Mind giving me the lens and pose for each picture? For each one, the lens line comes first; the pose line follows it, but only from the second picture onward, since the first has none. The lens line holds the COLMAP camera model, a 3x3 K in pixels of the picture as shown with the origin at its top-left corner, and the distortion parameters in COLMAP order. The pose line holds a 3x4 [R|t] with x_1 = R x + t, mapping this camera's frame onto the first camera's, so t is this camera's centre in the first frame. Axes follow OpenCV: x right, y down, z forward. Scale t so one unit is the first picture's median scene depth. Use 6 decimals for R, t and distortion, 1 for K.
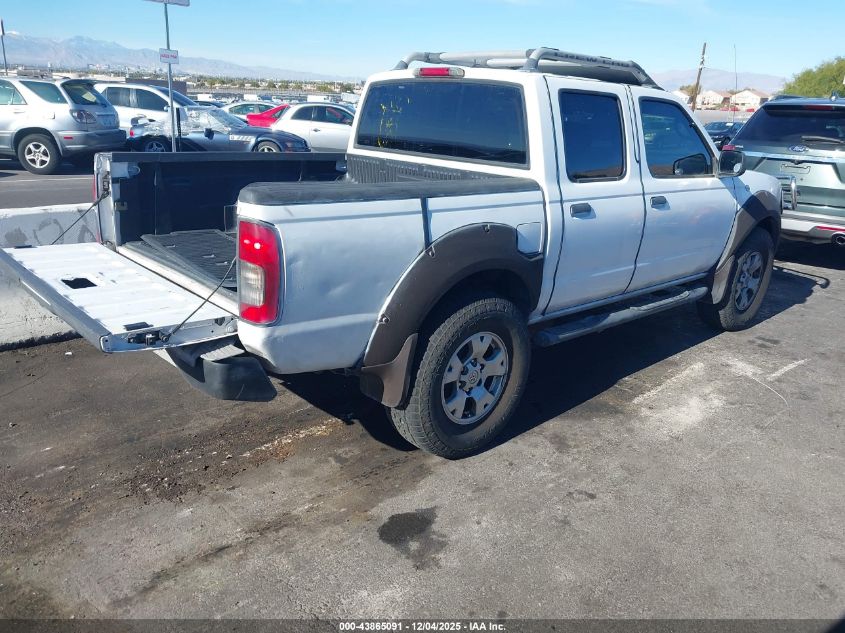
lens RADIAL K [[676.3, 0, 422.5], [0, 676.3, 316.5], [0, 0, 1]] dist [-0.007117, -0.005638]
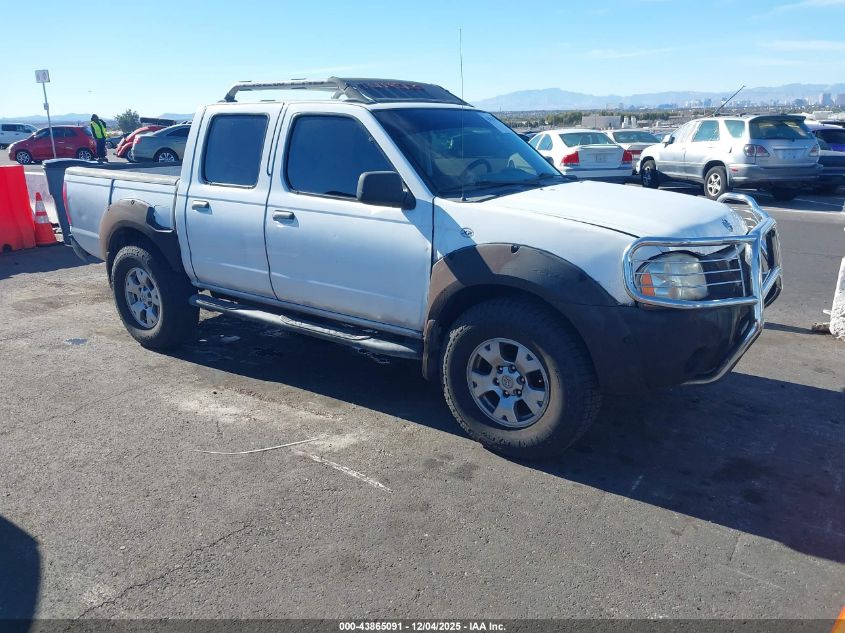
lens RADIAL K [[676.3, 0, 422.5], [0, 676.3, 316.5], [0, 0, 1]] dist [-0.007117, -0.005638]
pose [[0.205551, 0.231309, -0.950918, 1.170298], [-0.286627, 0.943287, 0.167495, -0.216942], [0.935732, 0.238130, 0.260193, 0.817706]]
